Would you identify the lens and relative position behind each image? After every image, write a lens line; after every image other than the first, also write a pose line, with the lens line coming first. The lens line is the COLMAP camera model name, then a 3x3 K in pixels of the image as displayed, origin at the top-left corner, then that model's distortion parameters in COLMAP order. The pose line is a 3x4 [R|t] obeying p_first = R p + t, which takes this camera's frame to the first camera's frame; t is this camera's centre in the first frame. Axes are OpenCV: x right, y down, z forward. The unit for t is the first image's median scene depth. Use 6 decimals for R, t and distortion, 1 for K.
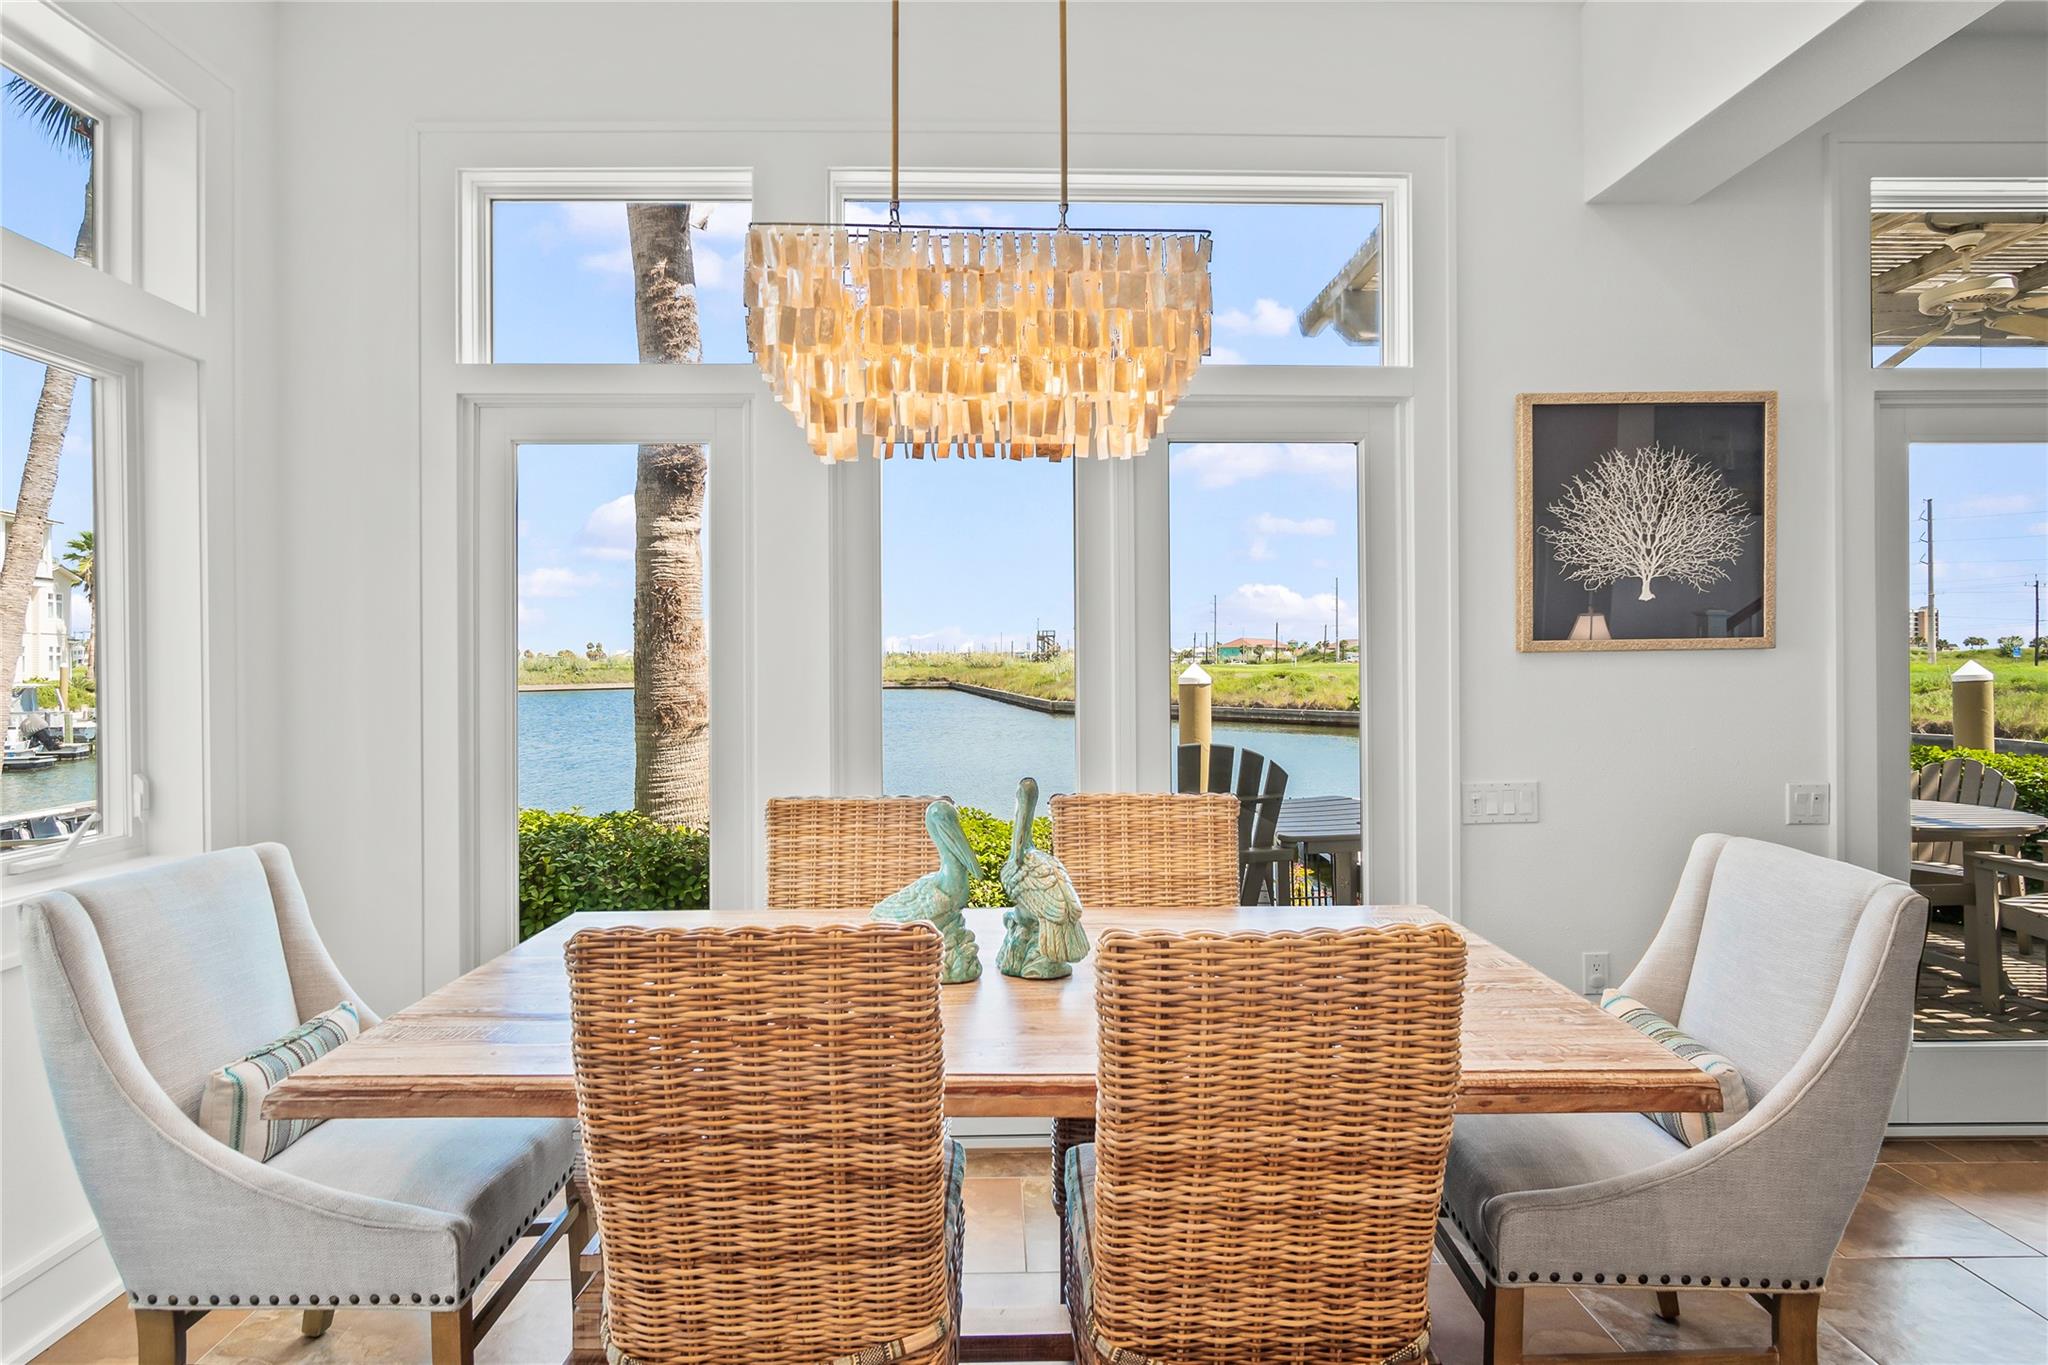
lens RADIAL K [[1121.9, 0, 1024.3], [0, 1121.9, 655.1], [0, 0, 1]] dist [-0.005792, 0.002823]
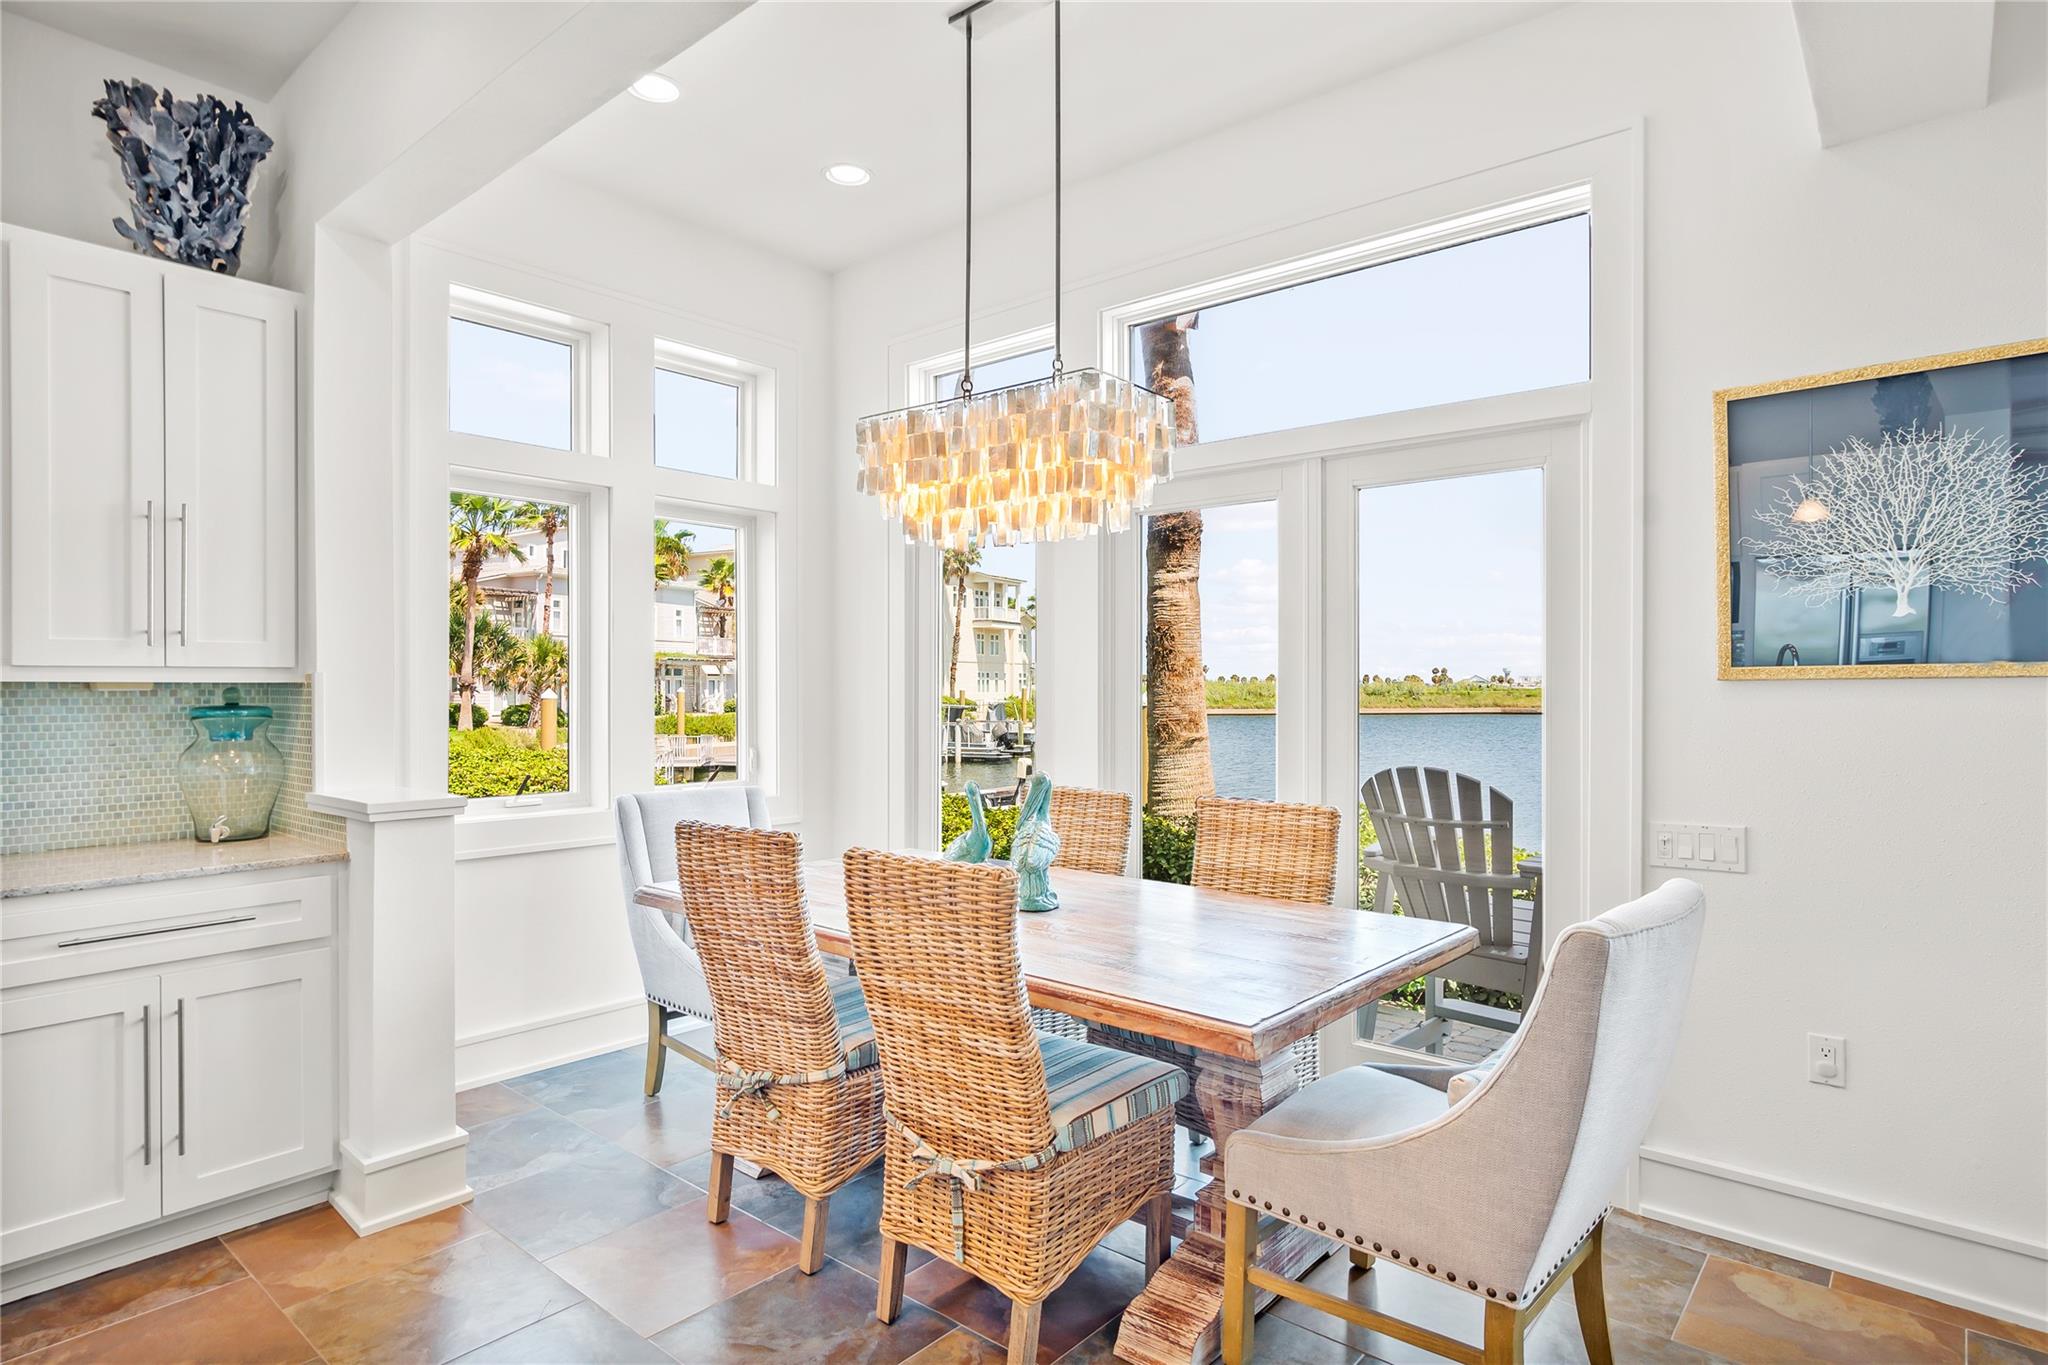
lens RADIAL K [[1121.9, 0, 1025.3], [0, 1121.9, 687.2], [0, 0, 1]] dist [-0.005792, 0.002823]
pose [[0.739092, 0.005013, -0.673585, 0.617610], [-0.000770, 0.999978, 0.006597, -0.002562], [0.673604, -0.004358, 0.739080, -0.030542]]
